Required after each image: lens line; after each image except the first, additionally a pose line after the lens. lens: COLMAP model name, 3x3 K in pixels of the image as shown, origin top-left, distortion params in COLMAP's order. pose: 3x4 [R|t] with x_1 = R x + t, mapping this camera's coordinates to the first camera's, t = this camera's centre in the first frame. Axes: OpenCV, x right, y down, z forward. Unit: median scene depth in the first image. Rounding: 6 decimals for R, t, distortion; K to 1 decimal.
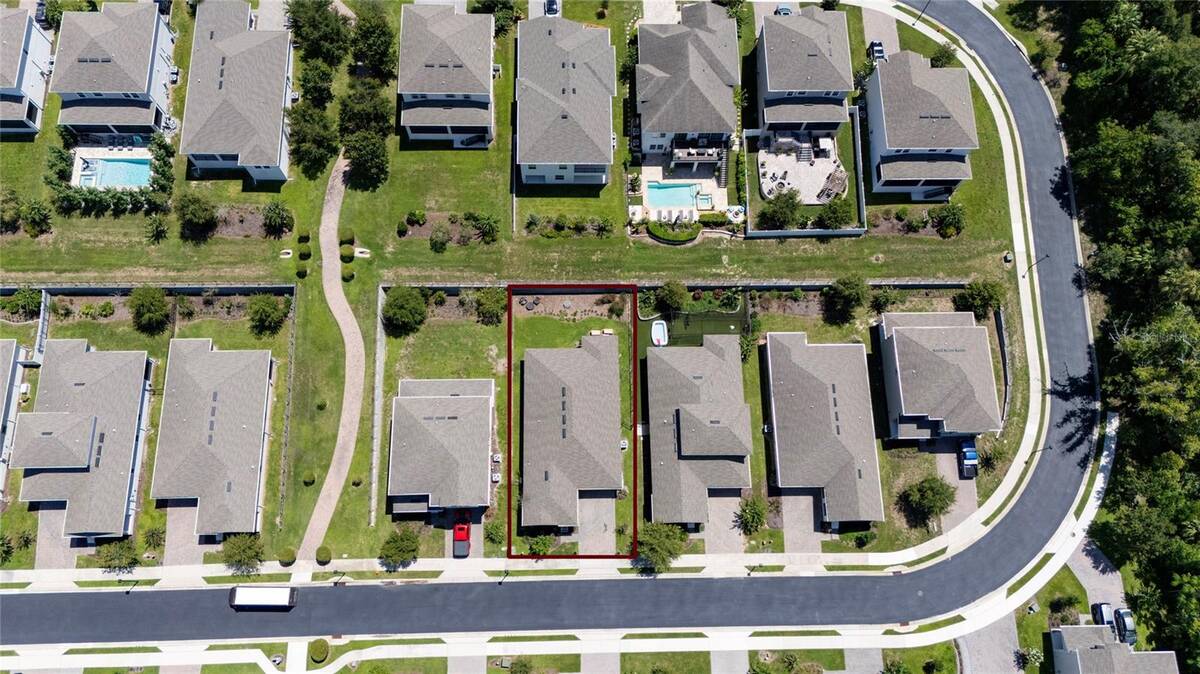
lens RADIAL K [[893.9, 0, 600.0], [0, 893.9, 337.0], [0, 0, 1]] dist [0.077386, -0.091075]
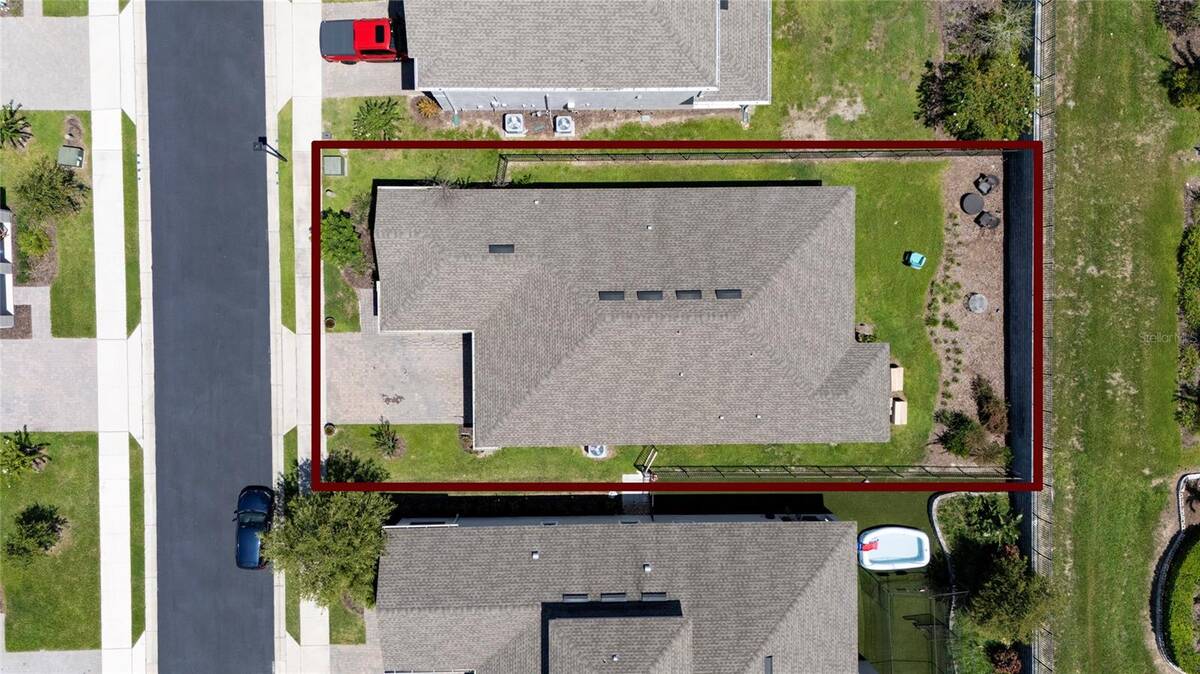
lens RADIAL K [[893.9, 0, 600.0], [0, 893.9, 337.0], [0, 0, 1]] dist [0.077386, -0.091075]
pose [[-0.007936, 0.999968, -0.000768, -0.021298], [-0.964291, -0.007449, 0.264738, 0.015200], [0.264724, 0.002841, 0.964320, 0.604801]]
